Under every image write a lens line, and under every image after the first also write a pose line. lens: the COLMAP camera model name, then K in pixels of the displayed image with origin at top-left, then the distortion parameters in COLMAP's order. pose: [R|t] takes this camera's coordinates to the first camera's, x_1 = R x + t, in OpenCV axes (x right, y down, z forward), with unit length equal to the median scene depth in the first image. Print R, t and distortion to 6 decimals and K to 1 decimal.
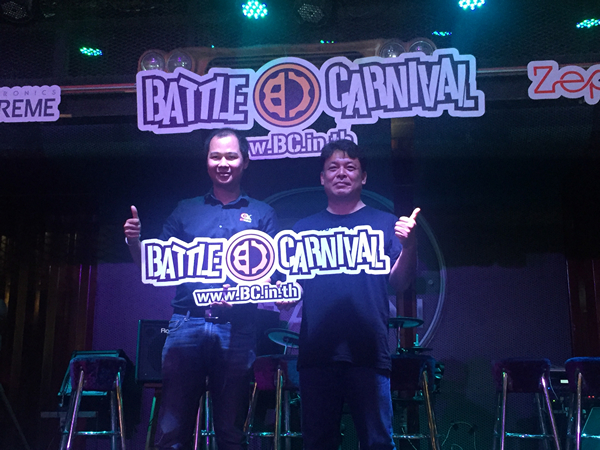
lens RADIAL K [[830.9, 0, 300.0], [0, 830.9, 225.0], [0, 0, 1]] dist [0.032470, 0.082112]
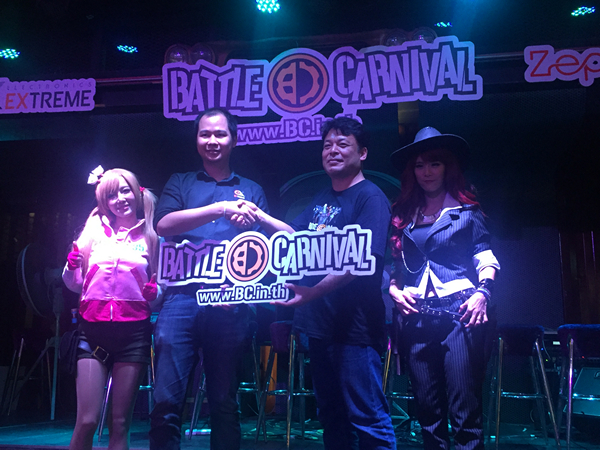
lens RADIAL K [[664.0, 0, 300.0], [0, 664.0, 225.0], [0, 0, 1]] dist [0.053177, -0.022907]
pose [[0.998353, -0.003464, -0.057265, 0.036226], [0.005289, 0.999482, 0.031743, 0.001166], [0.057125, -0.031994, 0.997854, 0.127360]]
